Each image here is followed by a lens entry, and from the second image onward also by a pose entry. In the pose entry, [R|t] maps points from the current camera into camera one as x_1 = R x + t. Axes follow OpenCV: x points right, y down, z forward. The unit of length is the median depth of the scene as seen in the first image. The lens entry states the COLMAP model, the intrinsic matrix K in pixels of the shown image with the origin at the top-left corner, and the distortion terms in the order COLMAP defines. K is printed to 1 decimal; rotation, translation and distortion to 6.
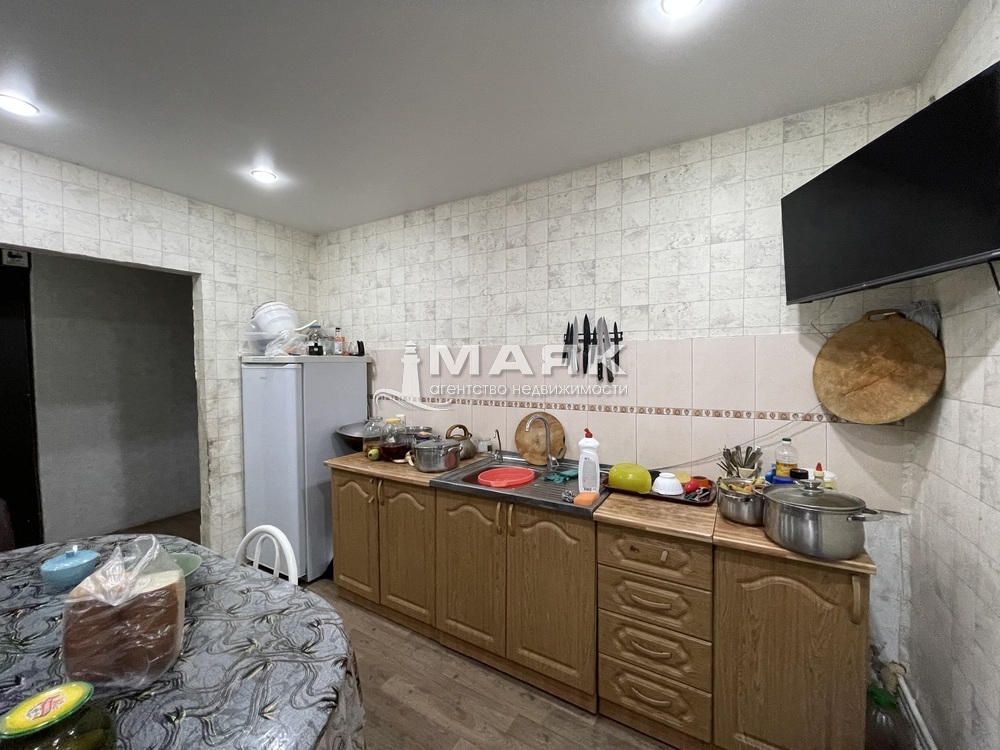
lens RADIAL K [[405.2, 0, 507.0], [0, 405.2, 374.0], [0, 0, 1]] dist [-0.009636, 0.000278]
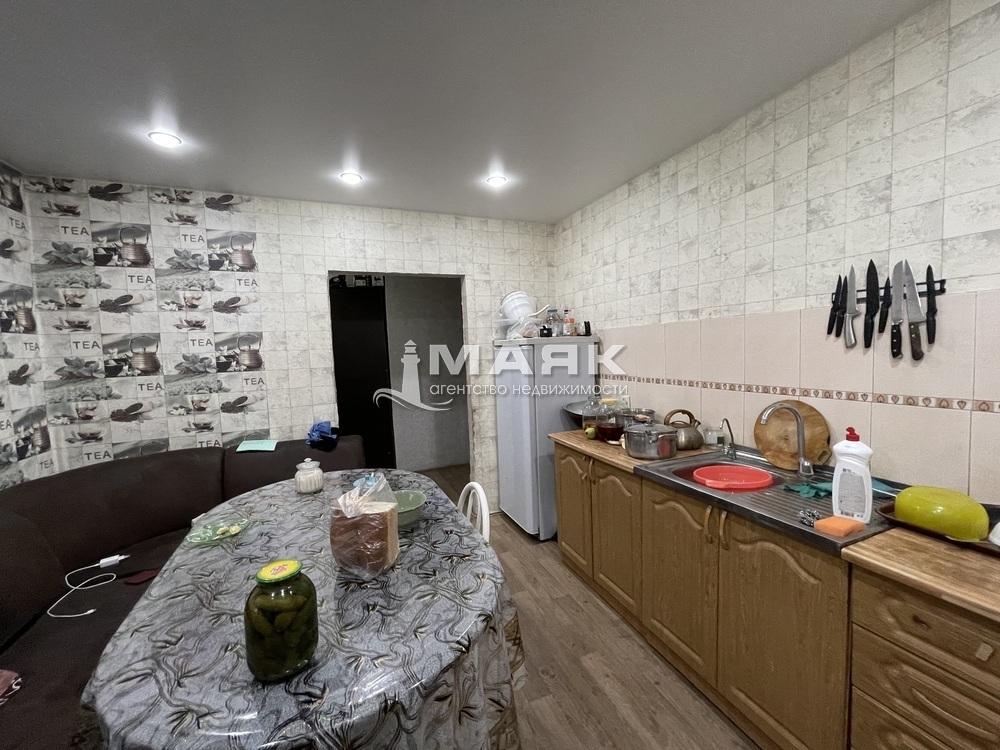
lens RADIAL K [[405.2, 0, 507.0], [0, 405.2, 374.0], [0, 0, 1]] dist [-0.009636, 0.000278]
pose [[0.790116, 0.015562, -0.612760, 0.129313], [0.014562, 0.998919, 0.044146, 0.004296], [0.612784, -0.043804, 0.789035, 0.086791]]
